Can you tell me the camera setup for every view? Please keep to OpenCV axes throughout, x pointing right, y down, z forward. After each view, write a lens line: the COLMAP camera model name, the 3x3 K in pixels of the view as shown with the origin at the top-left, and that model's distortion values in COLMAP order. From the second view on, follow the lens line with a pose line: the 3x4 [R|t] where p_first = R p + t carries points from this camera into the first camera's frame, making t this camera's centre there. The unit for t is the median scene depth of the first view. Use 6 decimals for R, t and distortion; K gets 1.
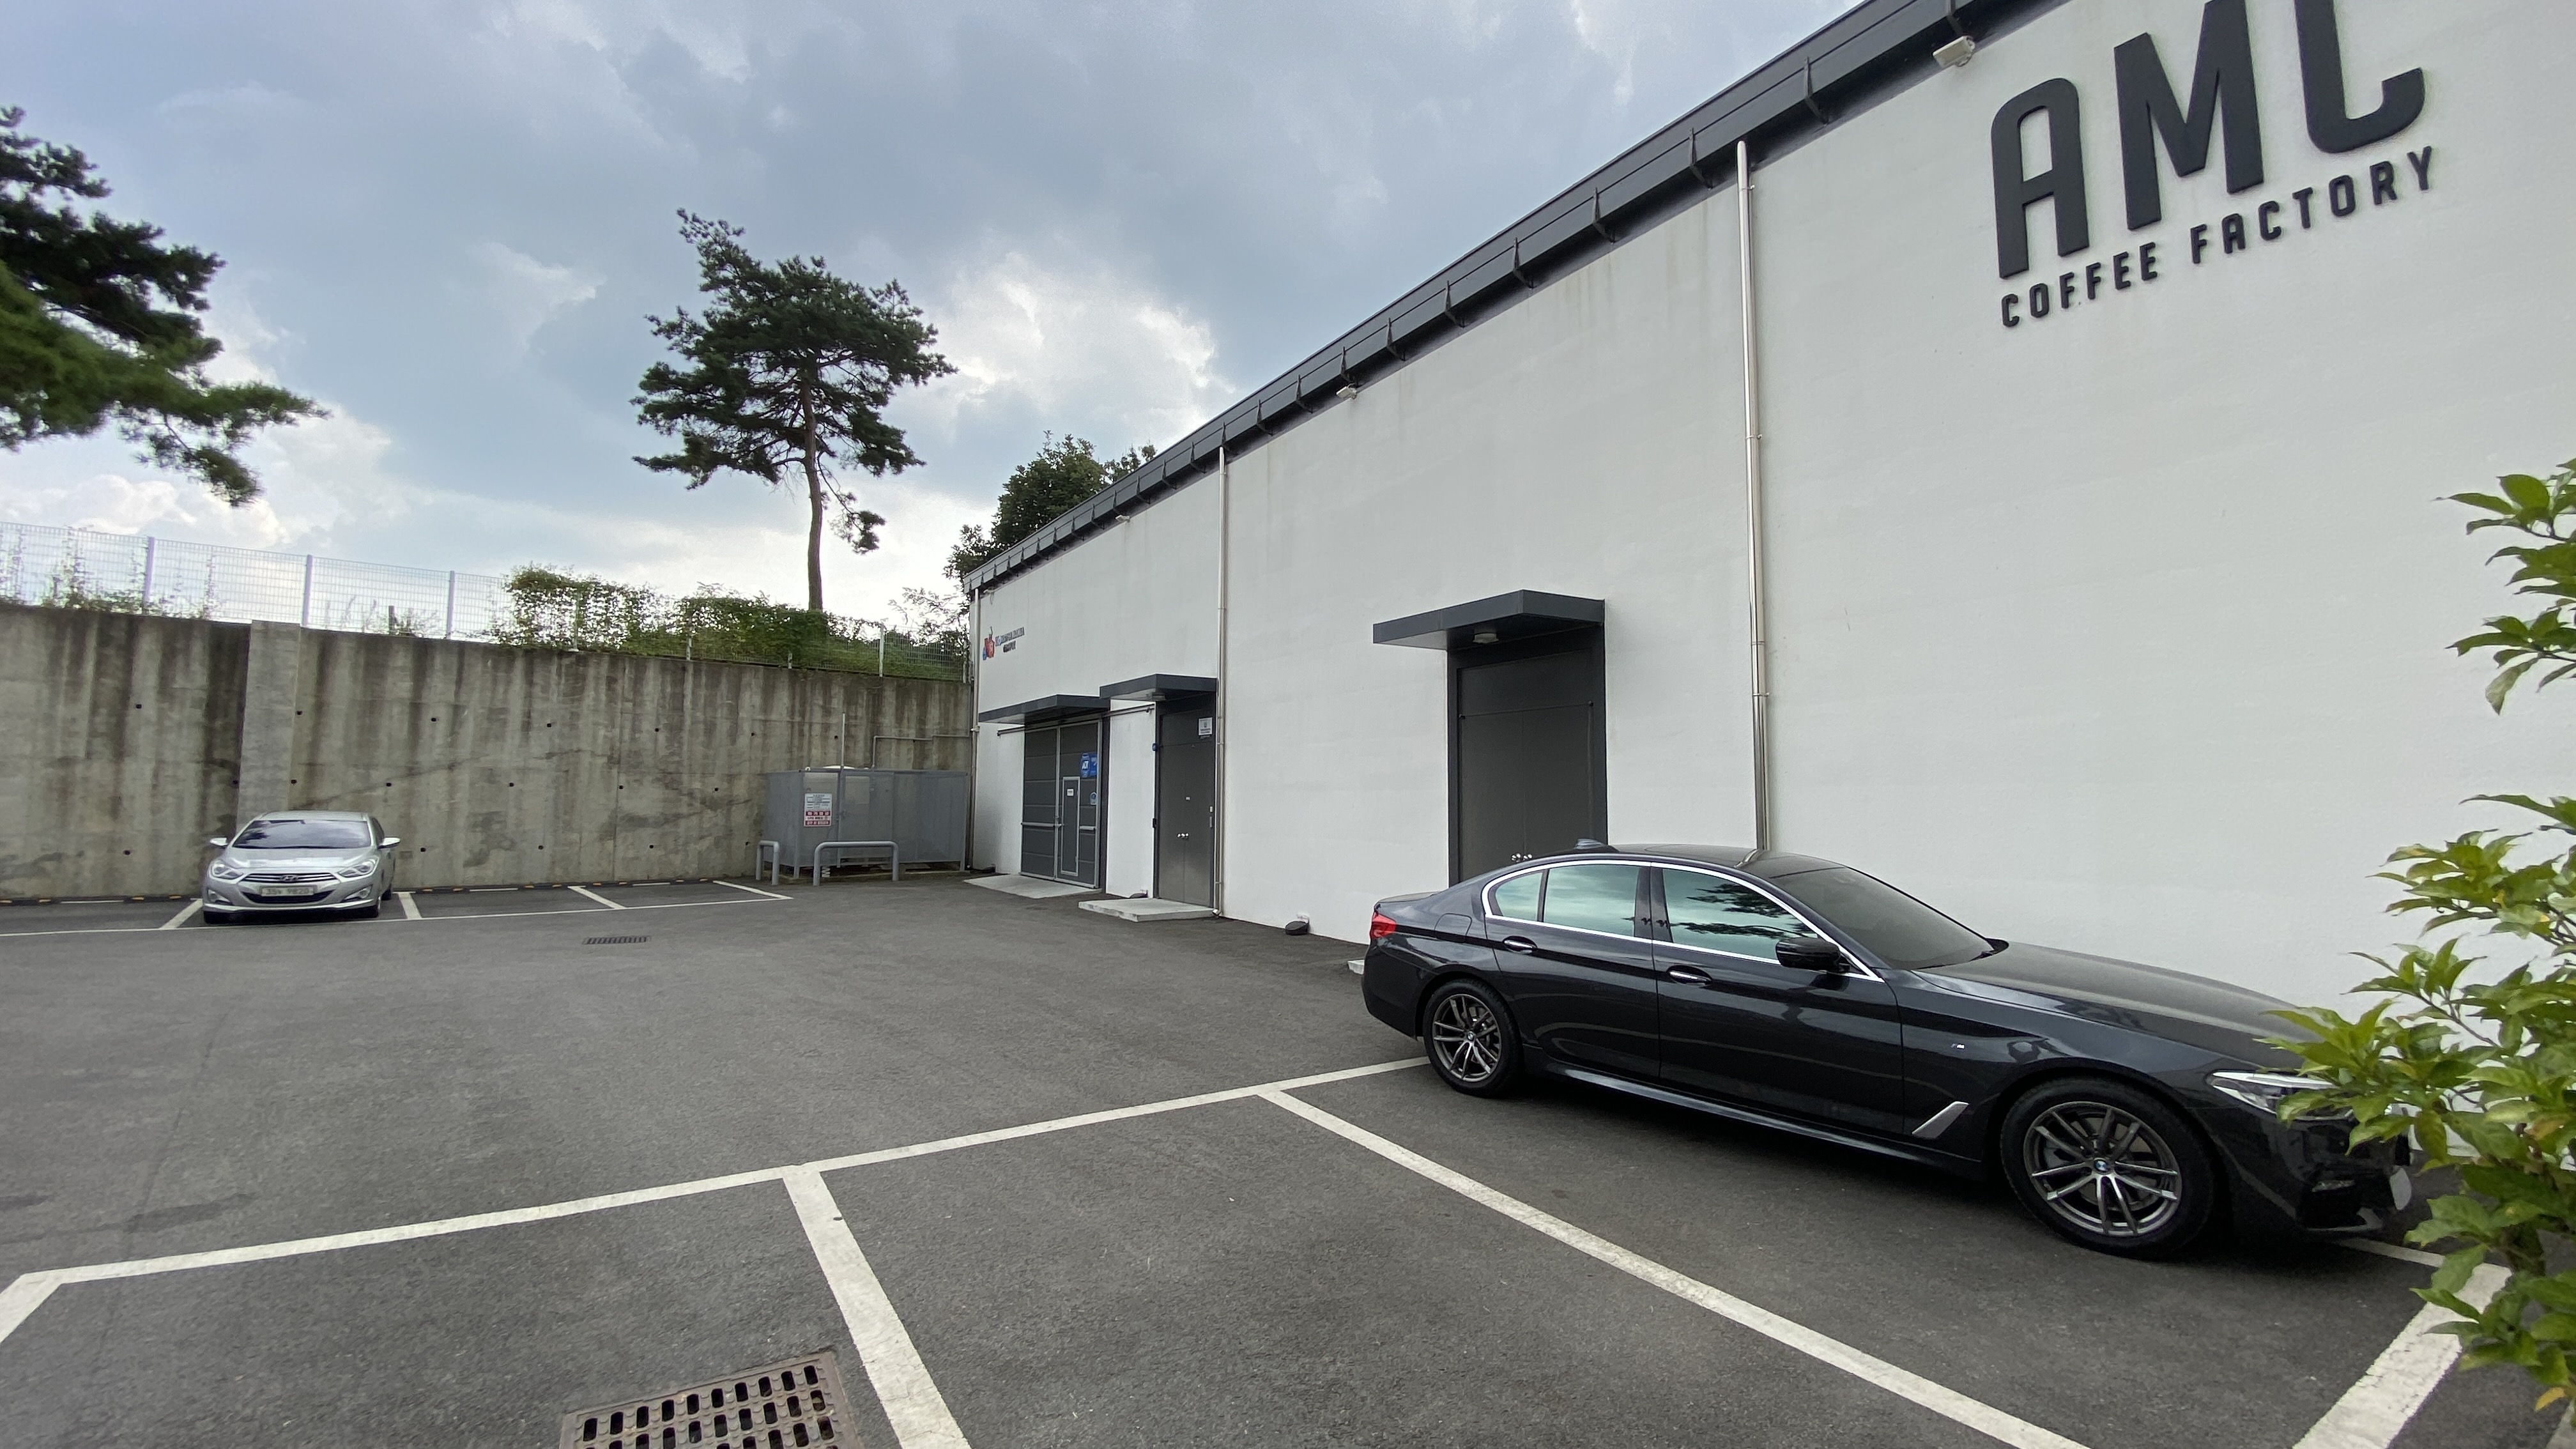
lens RADIAL K [[1046.0, 0, 1288.0], [0, 1046.0, 724.5], [0, 0, 1]] dist [0.000608, -0.012464]
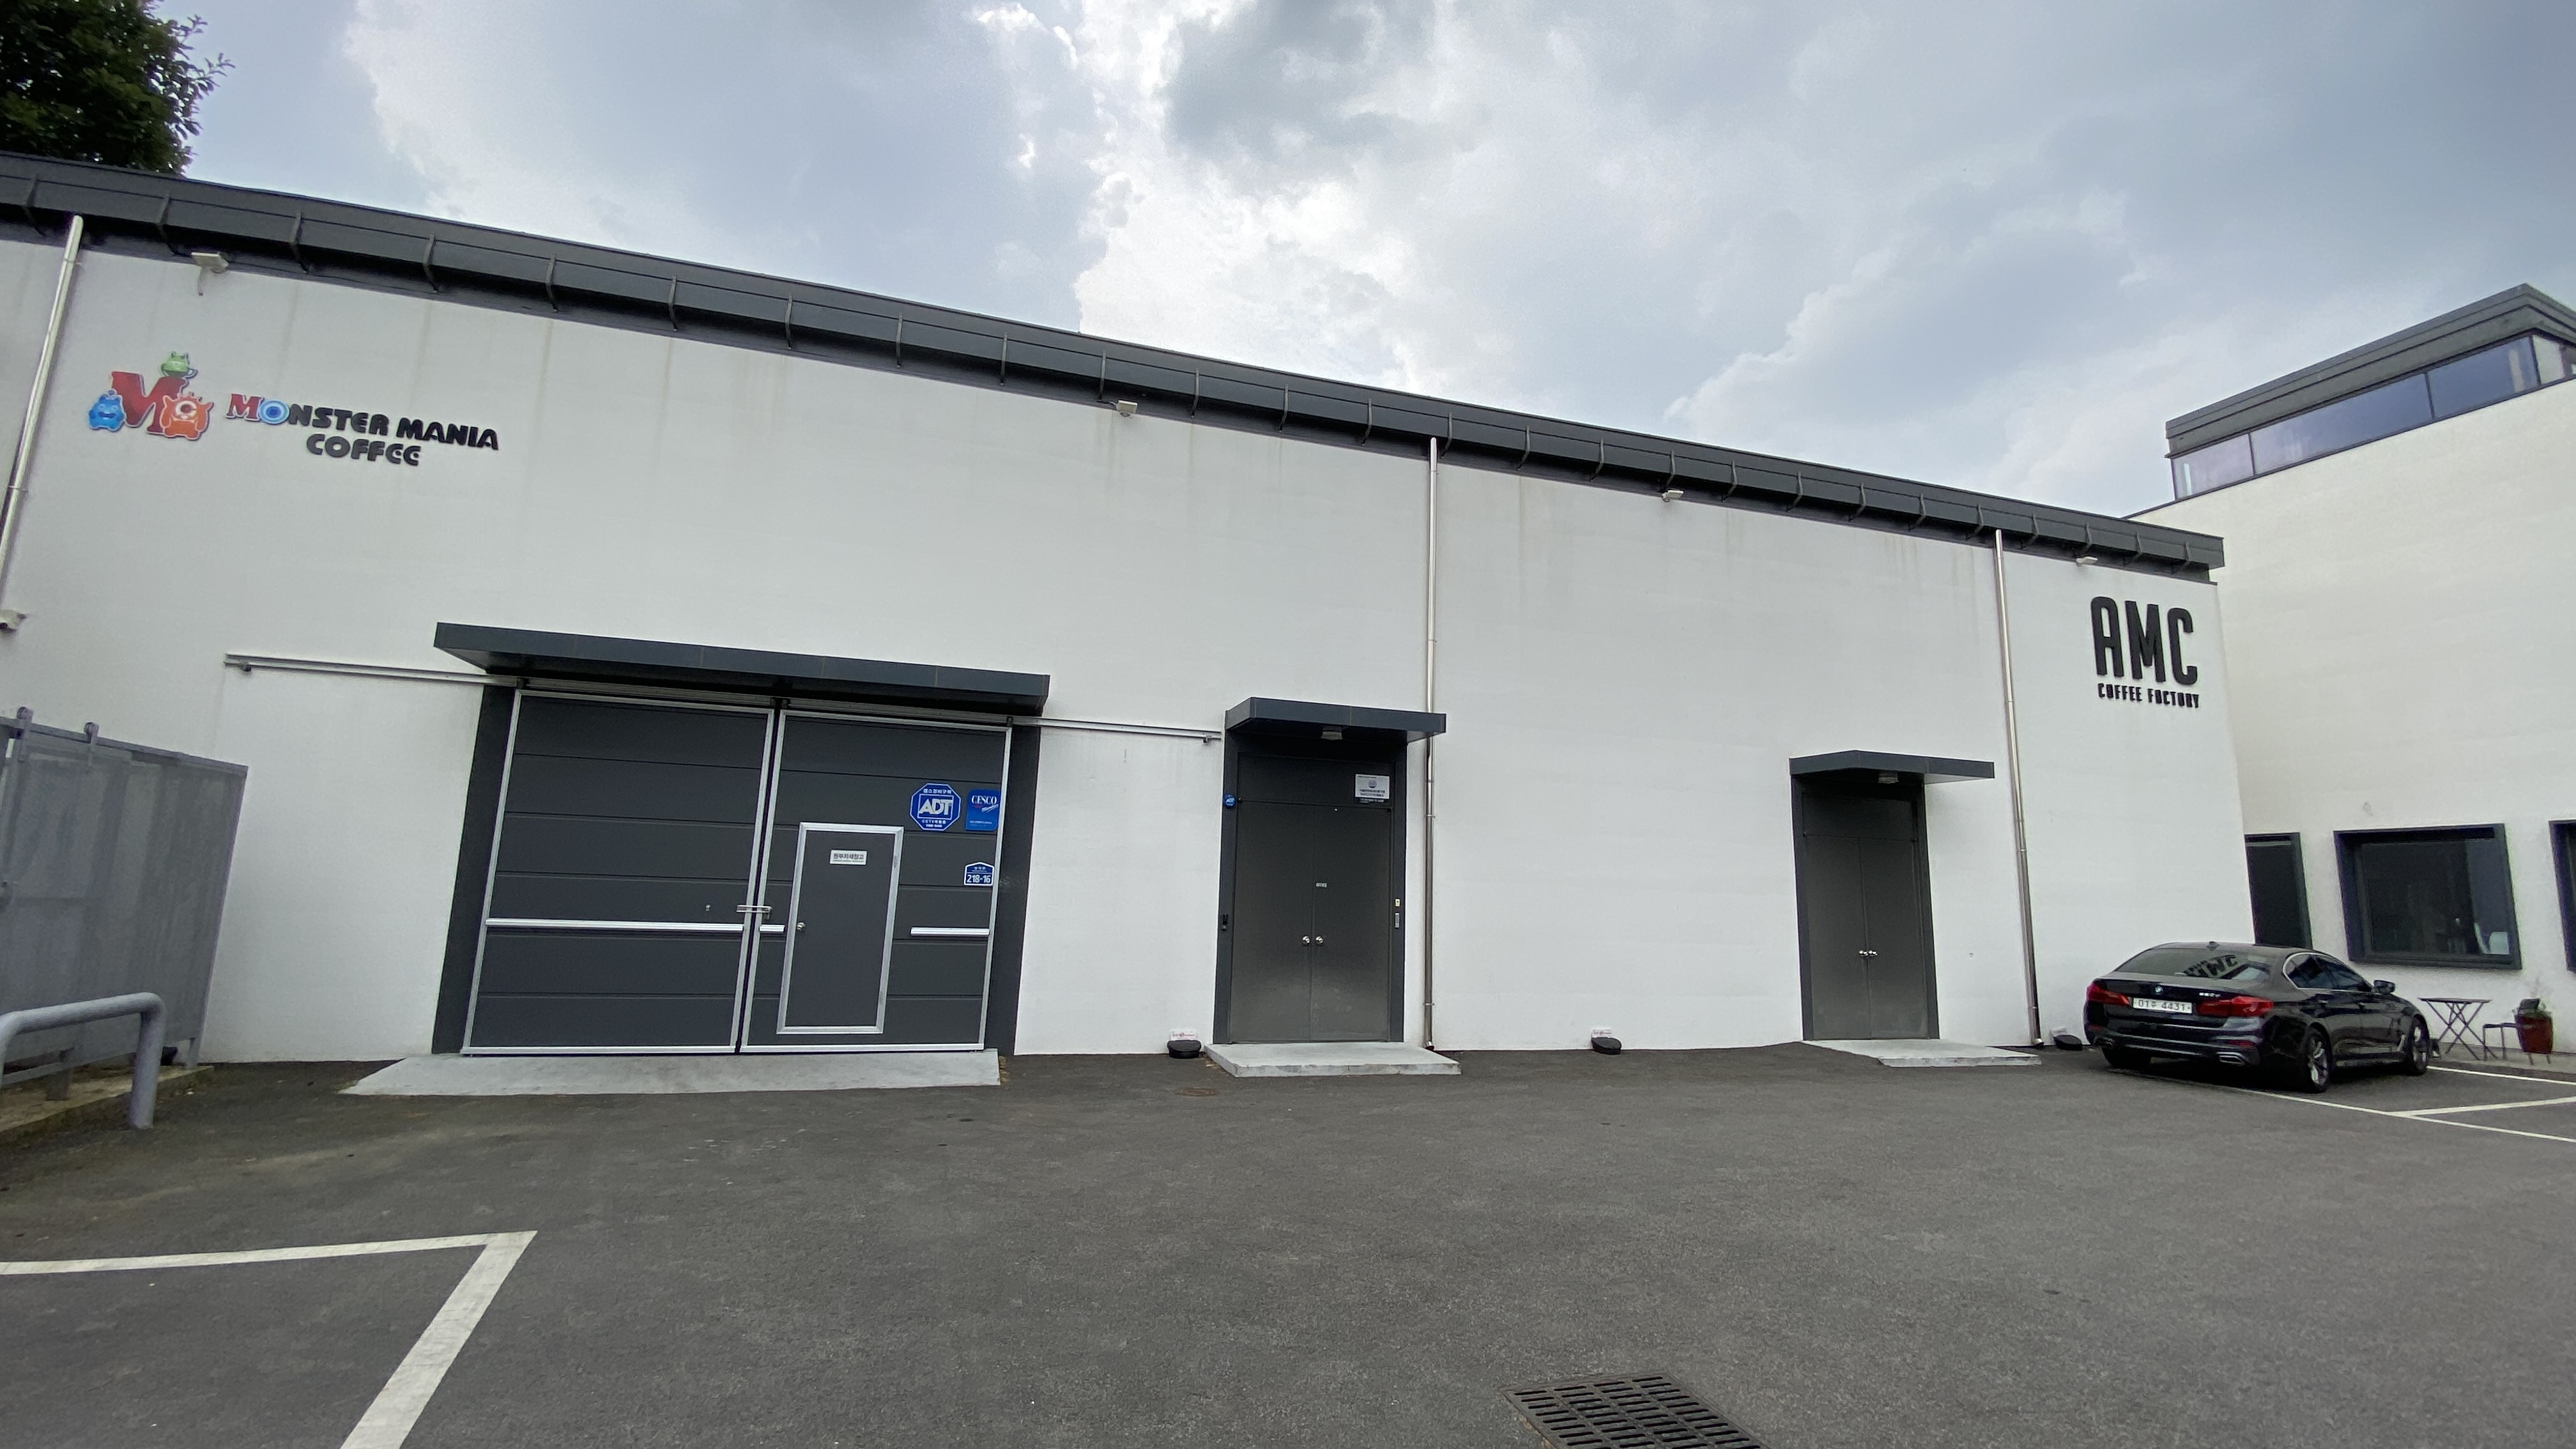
lens RADIAL K [[1046.0, 0, 1288.0], [0, 1046.0, 724.5], [0, 0, 1]] dist [0.000608, -0.012464]
pose [[0.273739, 0.160174, 0.948373, -1.853037], [-0.101713, 0.985327, -0.137057, 0.150580], [-0.956411, -0.058944, 0.286014, 2.012111]]
